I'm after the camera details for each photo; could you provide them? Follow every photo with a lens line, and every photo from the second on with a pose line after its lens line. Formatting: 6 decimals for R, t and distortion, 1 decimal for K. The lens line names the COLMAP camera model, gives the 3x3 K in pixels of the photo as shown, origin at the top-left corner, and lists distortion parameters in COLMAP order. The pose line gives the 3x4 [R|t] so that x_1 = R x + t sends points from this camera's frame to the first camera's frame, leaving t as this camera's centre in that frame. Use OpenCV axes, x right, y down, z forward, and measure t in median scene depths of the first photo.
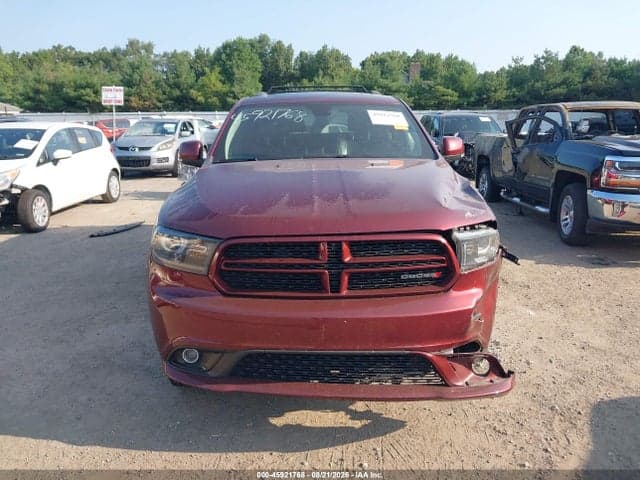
lens RADIAL K [[498.5, 0, 326.8], [0, 498.5, 236.8], [0, 0, 1]] dist [0.022845, -0.027350]
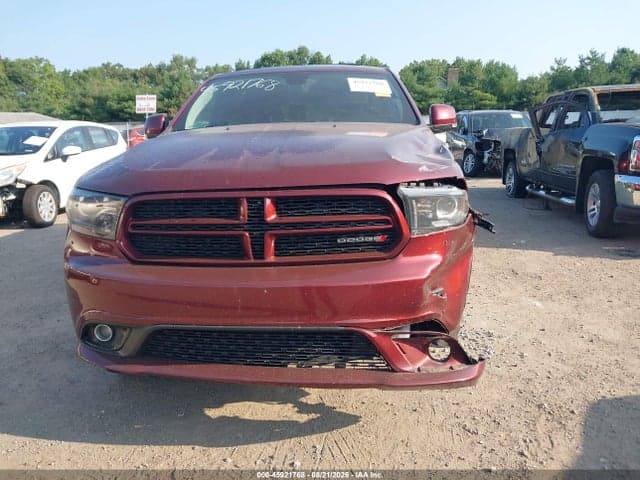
lens RADIAL K [[498.5, 0, 327.0], [0, 498.5, 237.3], [0, 0, 1]] dist [0.022845, -0.027350]
pose [[0.996932, -0.003625, -0.078187, 0.126407], [0.002266, 0.999845, -0.017463, 0.057791], [0.078238, 0.017232, 0.996786, 0.102067]]
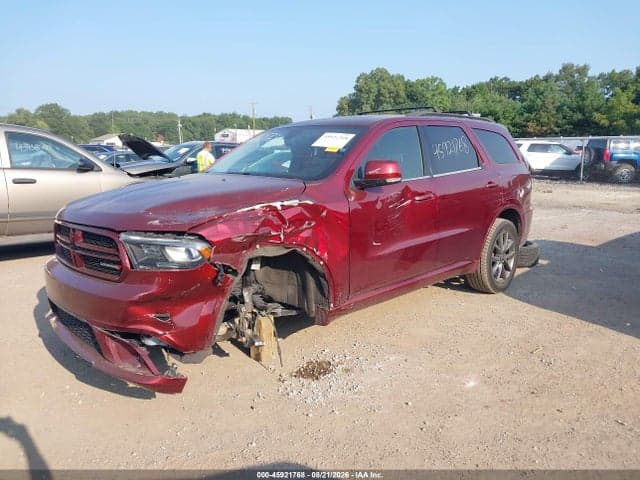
lens RADIAL K [[498.5, 0, 321.5], [0, 498.5, 238.7], [0, 0, 1]] dist [0.022845, -0.027350]
pose [[0.699013, 0.131240, -0.702963, 0.913834], [-0.162811, 0.986406, 0.022262, -0.065434], [0.696329, 0.098889, 0.710878, 0.305744]]
